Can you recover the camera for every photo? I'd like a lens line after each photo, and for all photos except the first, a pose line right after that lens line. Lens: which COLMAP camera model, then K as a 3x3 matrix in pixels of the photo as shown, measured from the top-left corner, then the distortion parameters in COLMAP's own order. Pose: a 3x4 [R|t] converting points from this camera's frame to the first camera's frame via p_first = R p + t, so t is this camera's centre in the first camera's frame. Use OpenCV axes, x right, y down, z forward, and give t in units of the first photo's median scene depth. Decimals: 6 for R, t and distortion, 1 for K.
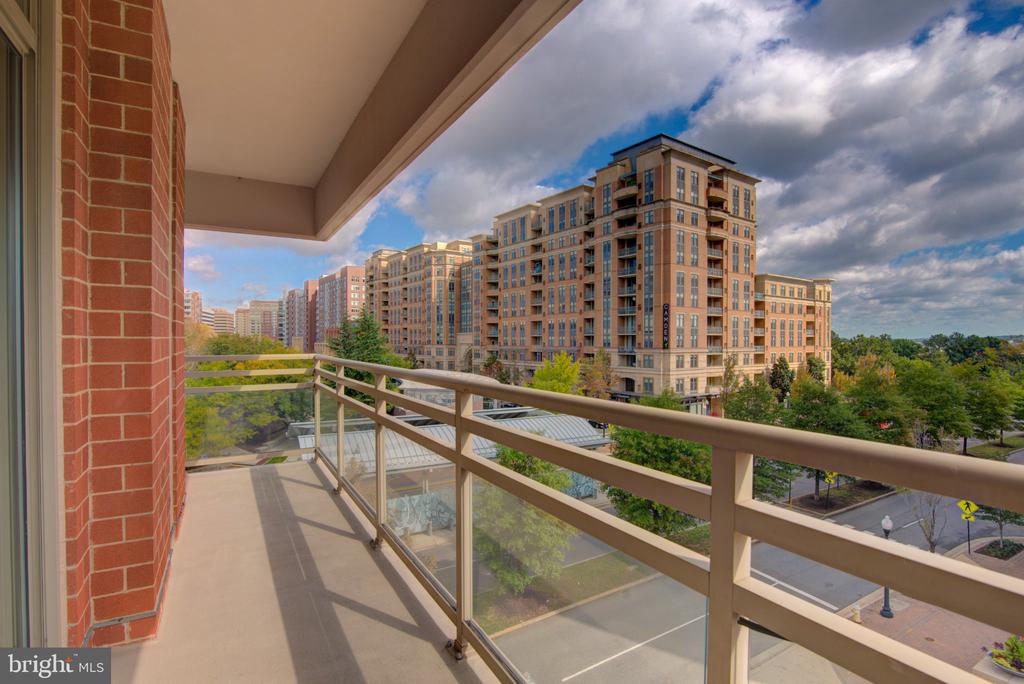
lens RADIAL K [[496.4, 0, 513.7], [0, 496.4, 346.3], [0, 0, 1]] dist [-0.014158, 0.000359]
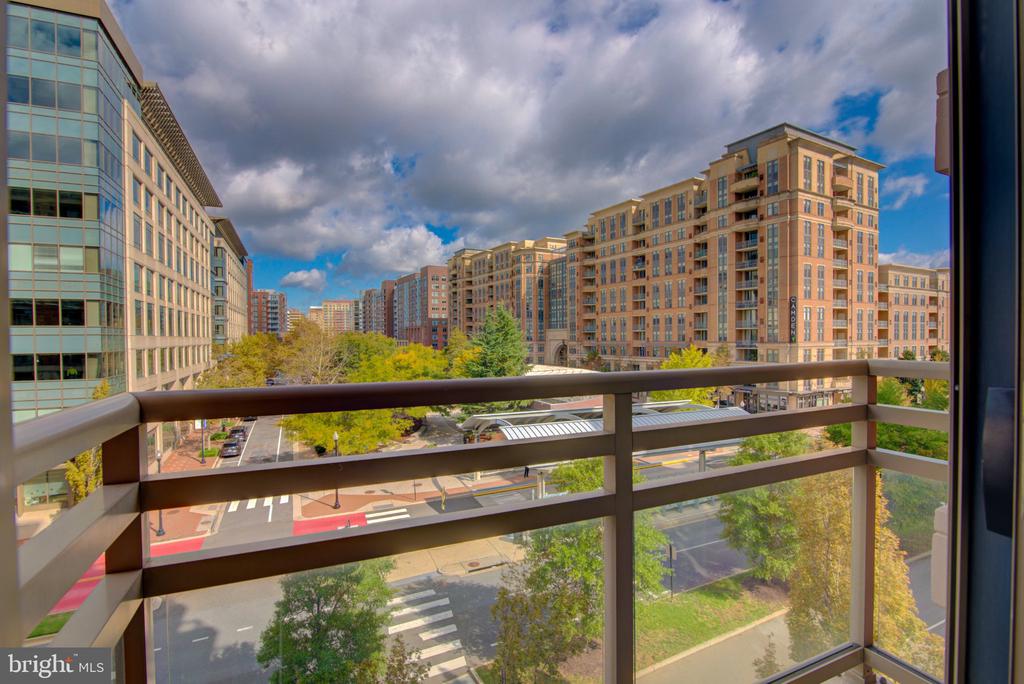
lens RADIAL K [[496.4, 0, 513.7], [0, 496.4, 346.3], [0, 0, 1]] dist [-0.014158, 0.000359]
pose [[0.994411, -0.007168, -0.105330, -0.121335], [0.007943, 0.999944, 0.006940, 0.000550], [0.105274, -0.007738, 0.994413, -0.025993]]
